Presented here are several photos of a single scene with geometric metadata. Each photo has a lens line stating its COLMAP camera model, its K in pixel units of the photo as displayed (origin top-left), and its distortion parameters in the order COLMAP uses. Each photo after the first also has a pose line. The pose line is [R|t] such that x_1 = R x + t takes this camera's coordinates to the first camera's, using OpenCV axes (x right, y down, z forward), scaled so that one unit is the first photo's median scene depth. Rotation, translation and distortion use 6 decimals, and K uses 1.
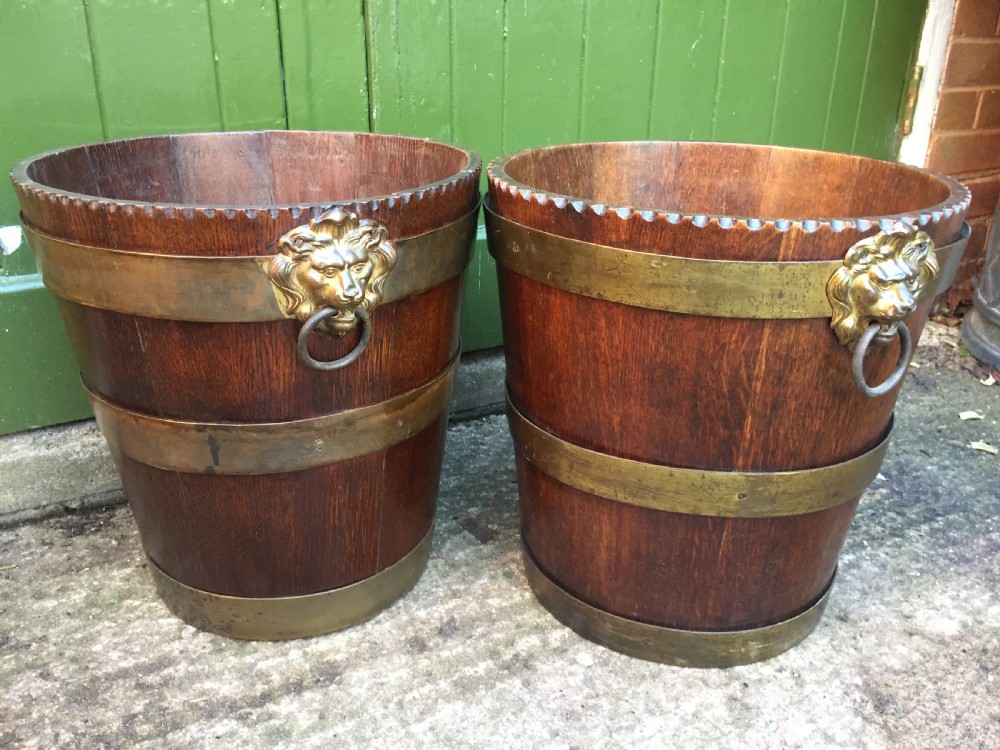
lens RADIAL K [[873.1, 0, 515.6], [0, 873.1, 374.1], [0, 0, 1]] dist [0.078517, -0.129089]
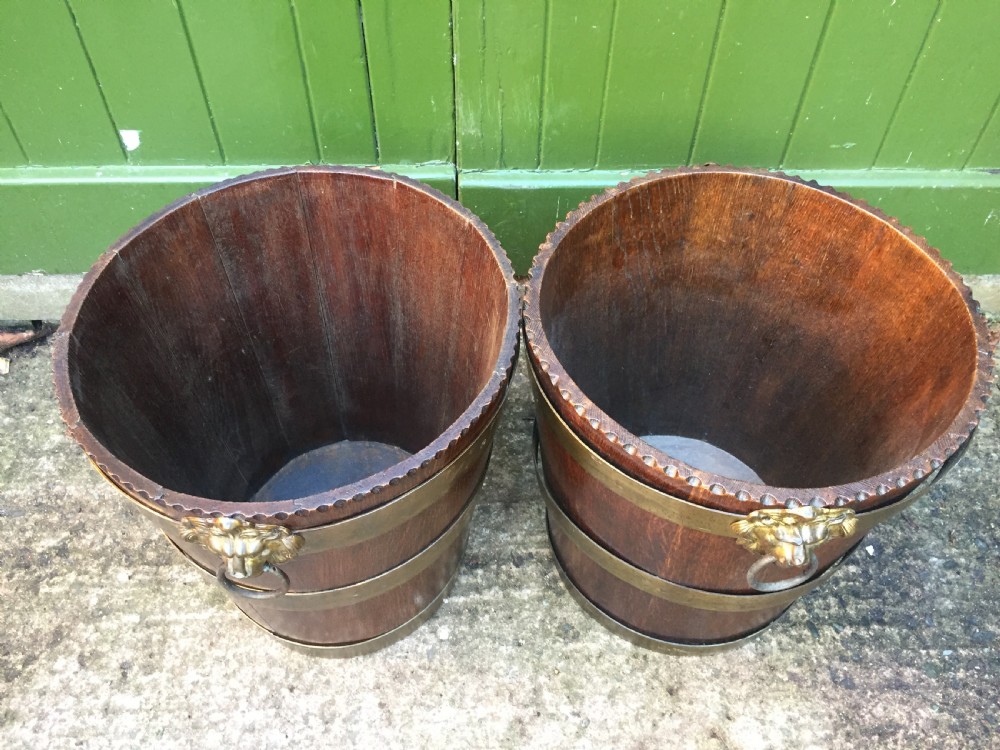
lens RADIAL K [[865.2, 0, 515.9], [0, 865.2, 386.9], [0, 0, 1]] dist [0.086048, -0.138107]
pose [[0.875938, 0.376606, -0.301497, 0.416403], [-0.192522, 0.845928, 0.497333, -0.626218], [0.442344, -0.377588, 0.813486, 0.149476]]
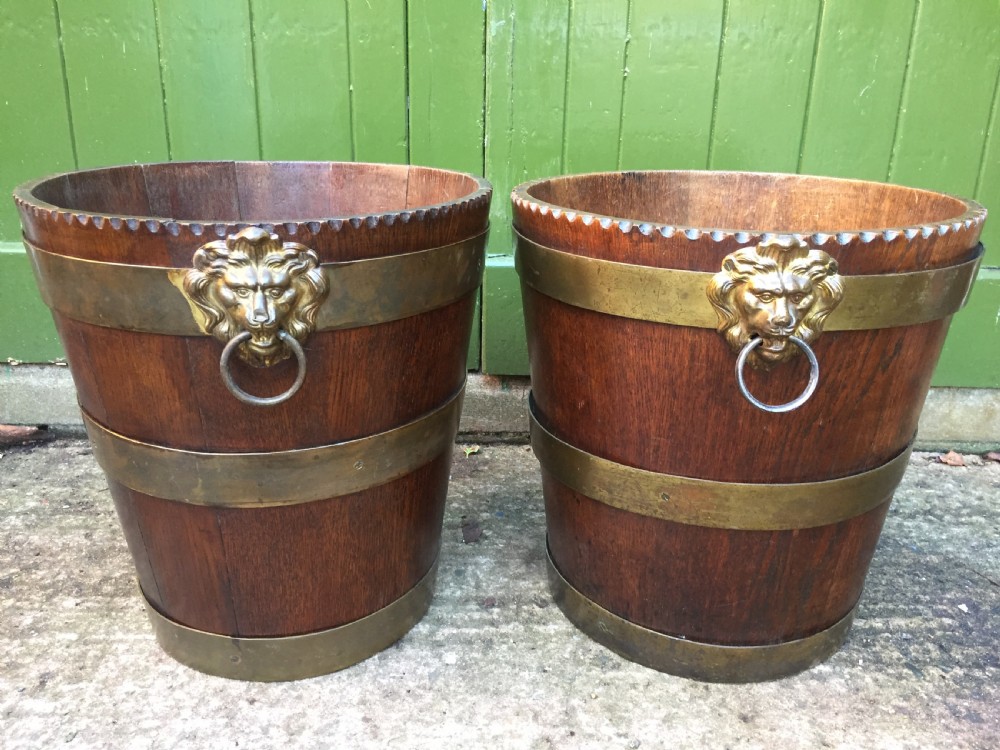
lens RADIAL K [[873.1, 0, 514.7], [0, 873.1, 379.3], [0, 0, 1]] dist [0.078517, -0.129089]
pose [[0.869477, 0.169263, -0.464069, 0.560978], [-0.199638, 0.979728, -0.016696, 0.008879], [0.451835, 0.107163, 0.885642, 0.093009]]
